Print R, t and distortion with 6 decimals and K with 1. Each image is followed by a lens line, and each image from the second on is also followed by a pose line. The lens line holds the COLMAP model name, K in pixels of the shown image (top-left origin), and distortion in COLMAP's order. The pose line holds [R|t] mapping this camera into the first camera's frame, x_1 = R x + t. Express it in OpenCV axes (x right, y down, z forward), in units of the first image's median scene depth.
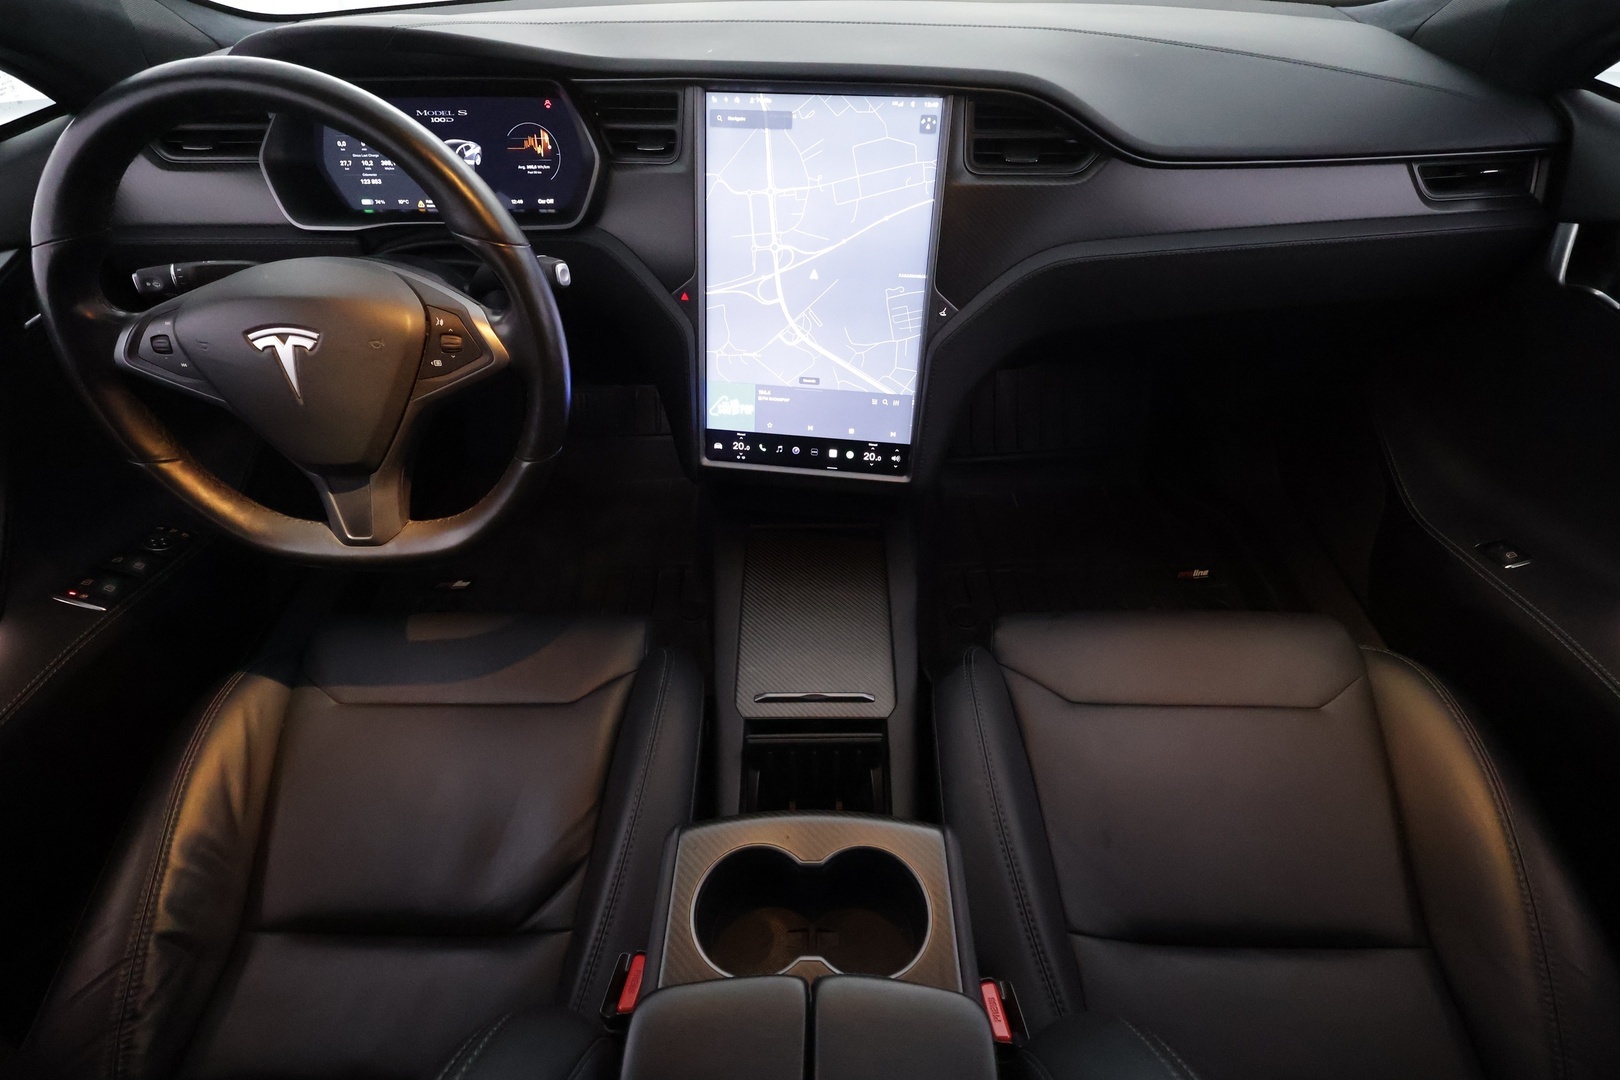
lens RADIAL K [[745.8, 0, 808.7], [0, 745.8, 544.4], [0, 0, 1]] dist [-0.004177, 0.002150]
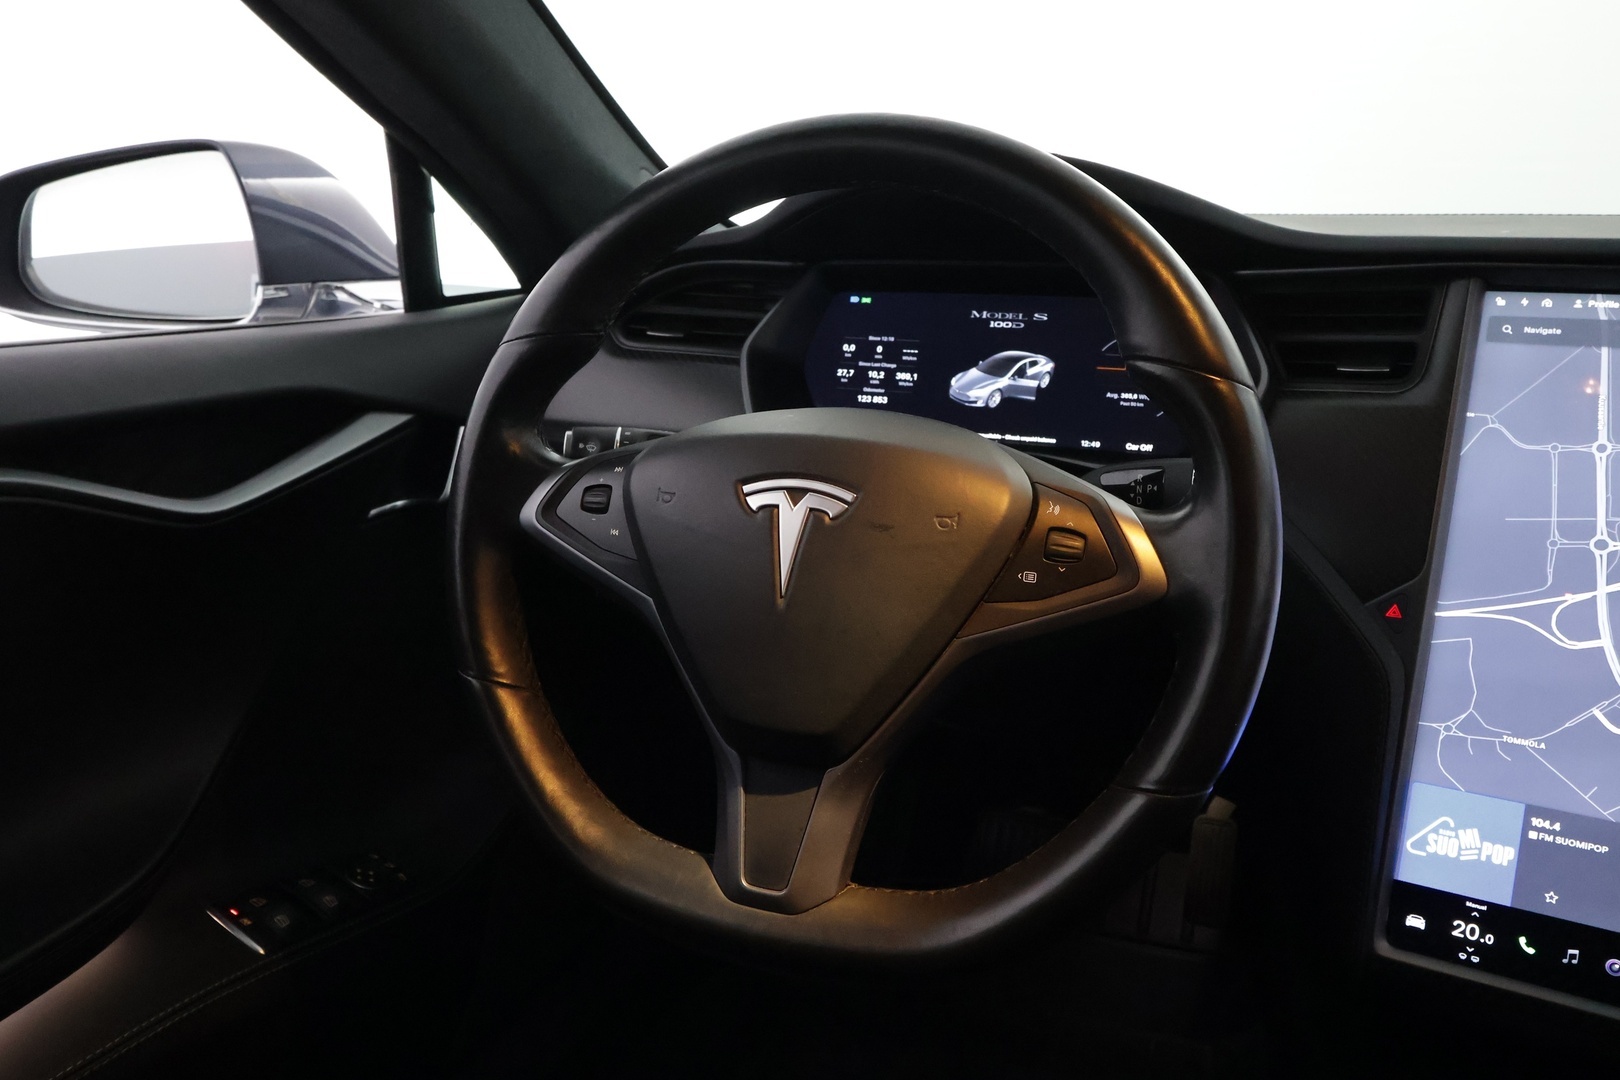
lens RADIAL K [[1273.2, 0, 802.0], [0, 1273.2, 541.5], [0, 0, 1]] dist [-0.002196, 0.003567]
pose [[0.925488, 0.107261, -0.363273, -0.233099], [-0.274554, 0.850680, -0.448289, 0.139457], [0.260945, 0.514625, 0.816743, 0.141671]]
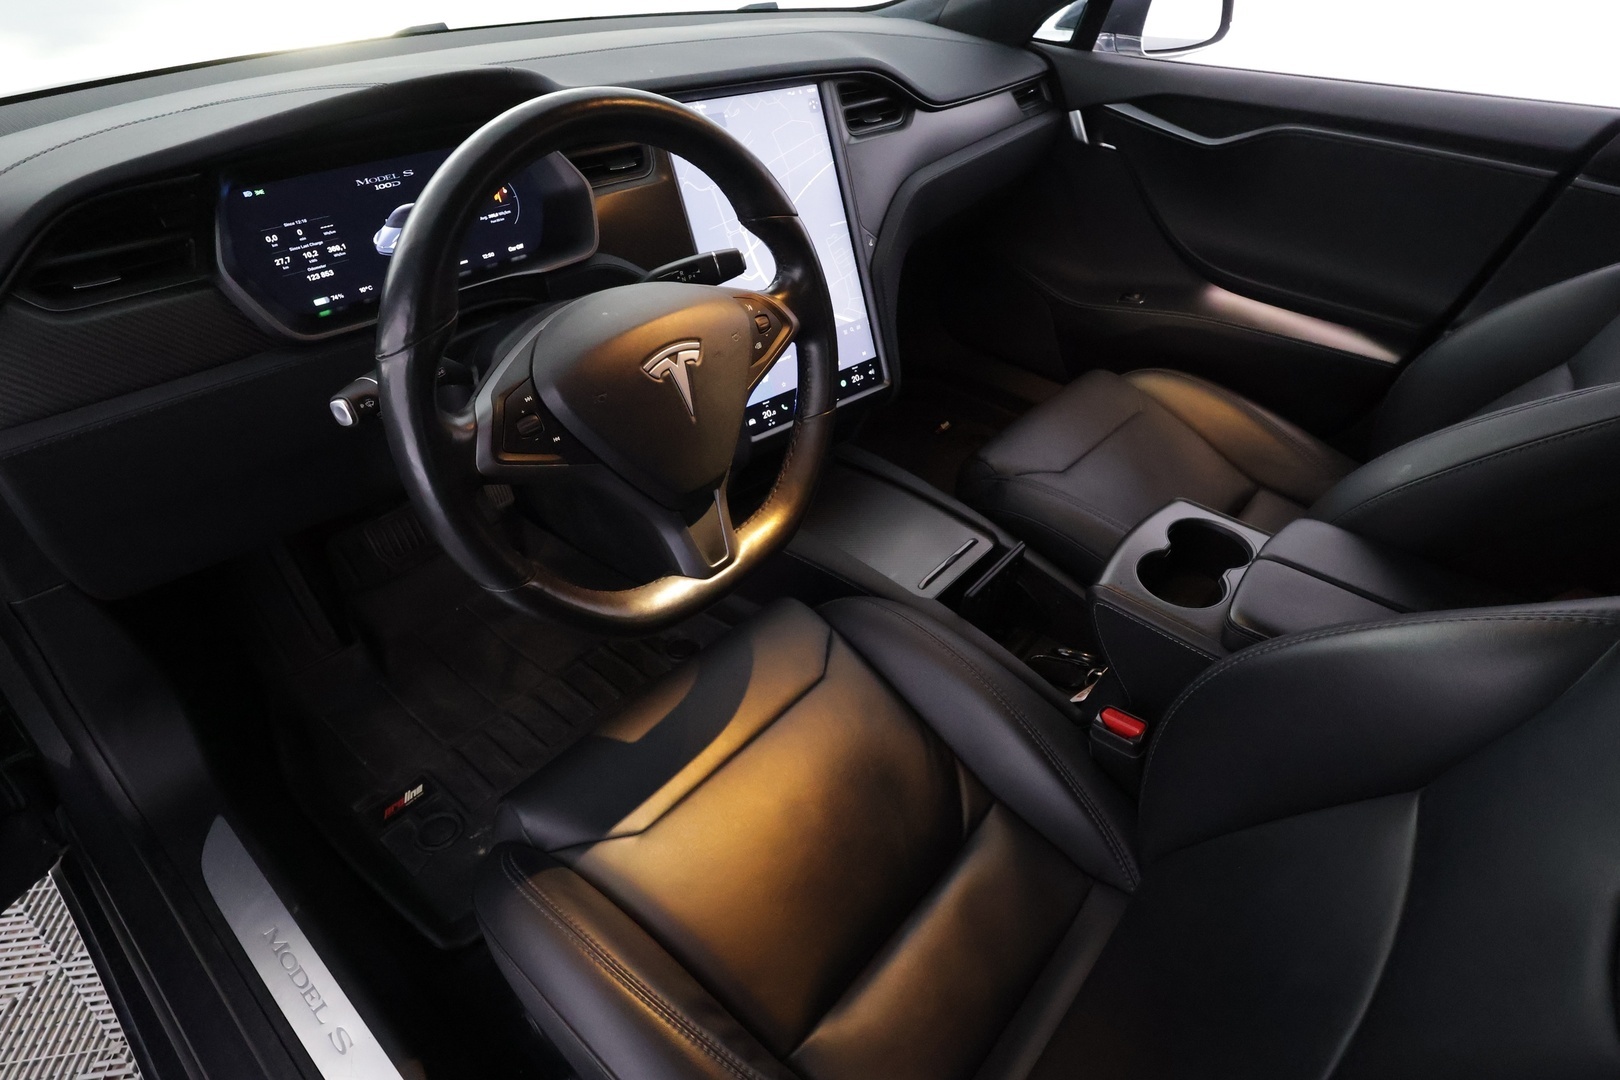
lens RADIAL K [[828.9, 0, 811.6], [0, 828.9, 546.1], [0, 0, 1]] dist [-0.006092, 0.000523]
pose [[0.650497, -0.454785, 0.608296, -0.945585], [0.510681, 0.854734, 0.092922, -0.052030], [-0.562191, 0.250199, 0.788252, 0.075242]]
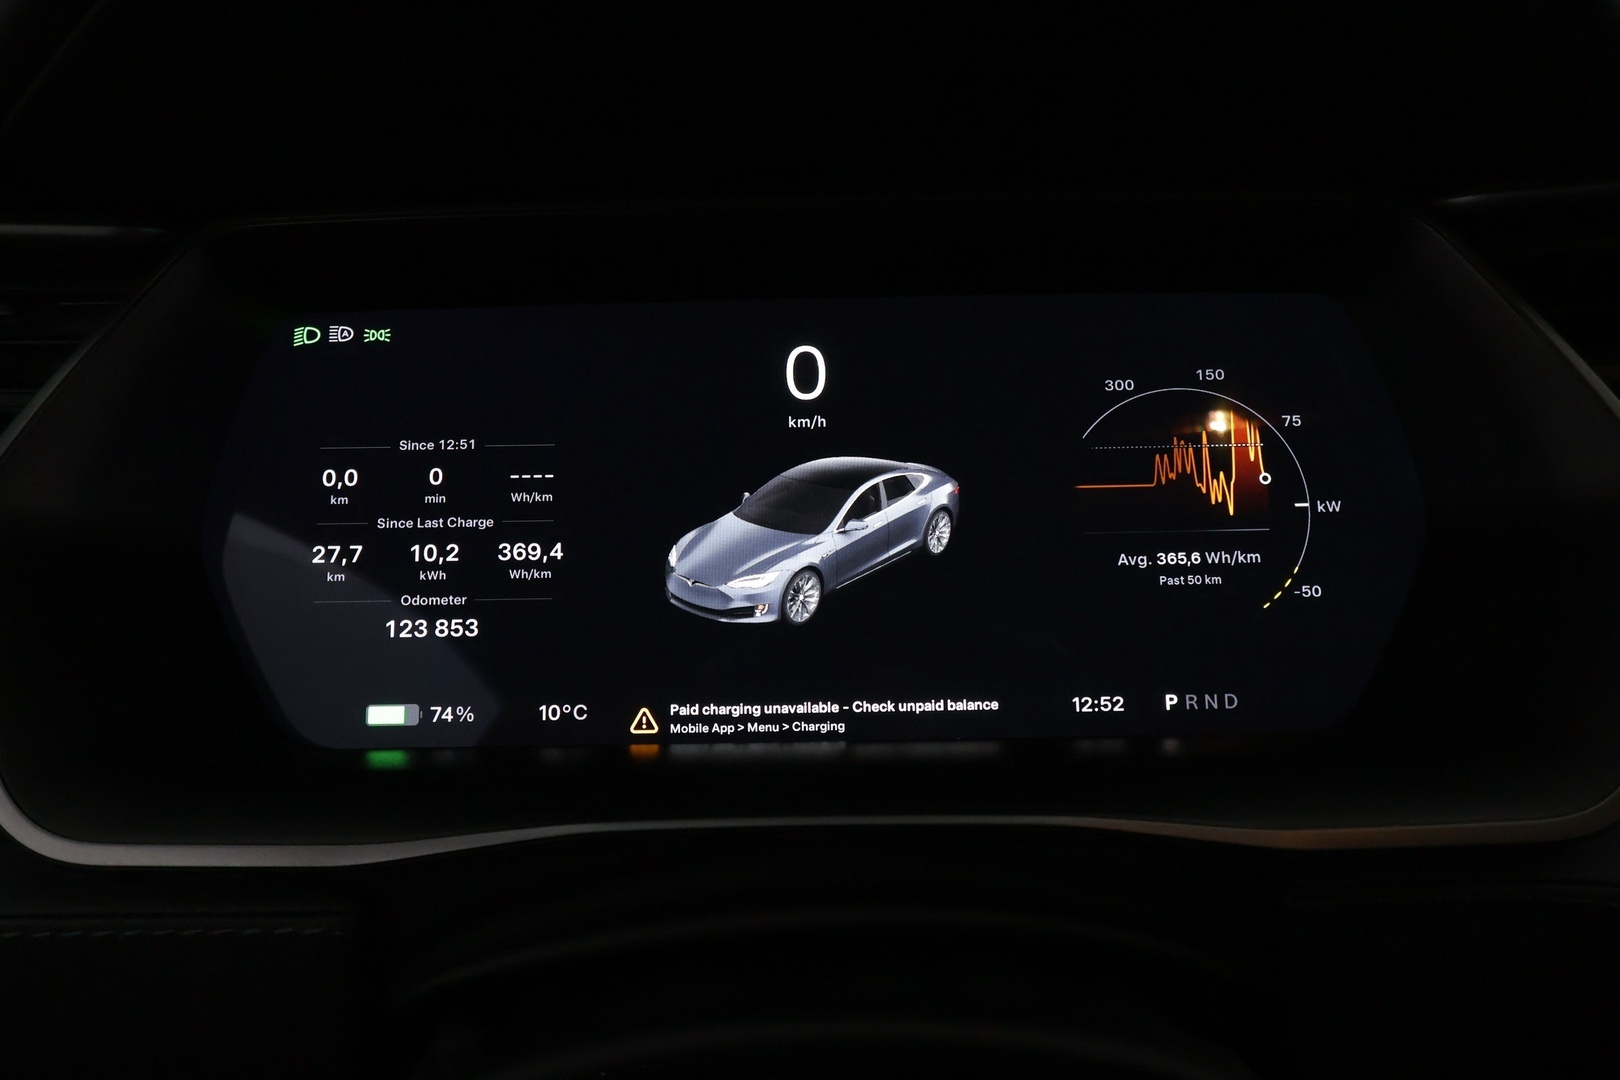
lens RADIAL K [[1273.2, 0, 803.4], [0, 1273.2, 546.0], [0, 0, 1]] dist [-0.002196, 0.003567]
pose [[0.999888, -0.013633, 0.006236, -0.496143], [0.014857, 0.845454, -0.533842, -0.317650], [0.002006, 0.533875, 0.845561, 0.694661]]
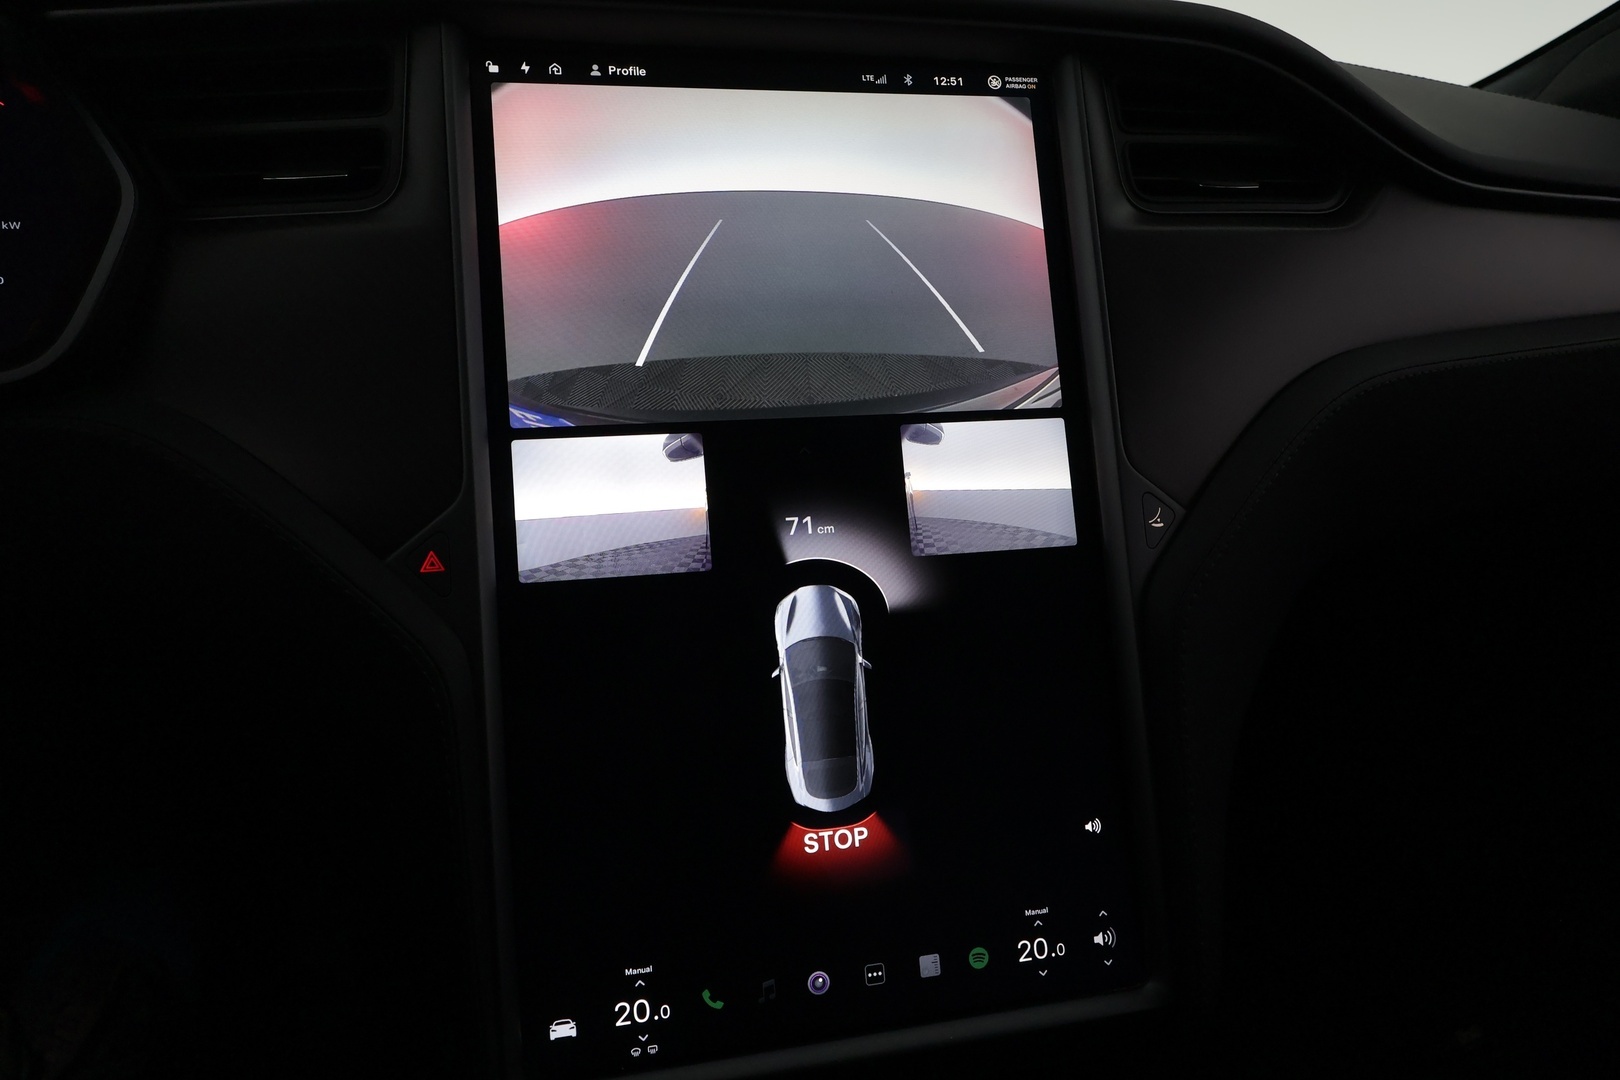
lens RADIAL K [[1038.5, 0, 815.1], [0, 1038.5, 545.2], [0, 0, 1]] dist [0.000094, -0.000247]
pose [[0.931248, -0.093048, 0.352307, -0.170690], [0.242568, 0.879790, -0.408815, -0.118543], [-0.271916, 0.466166, 0.841873, 0.583200]]
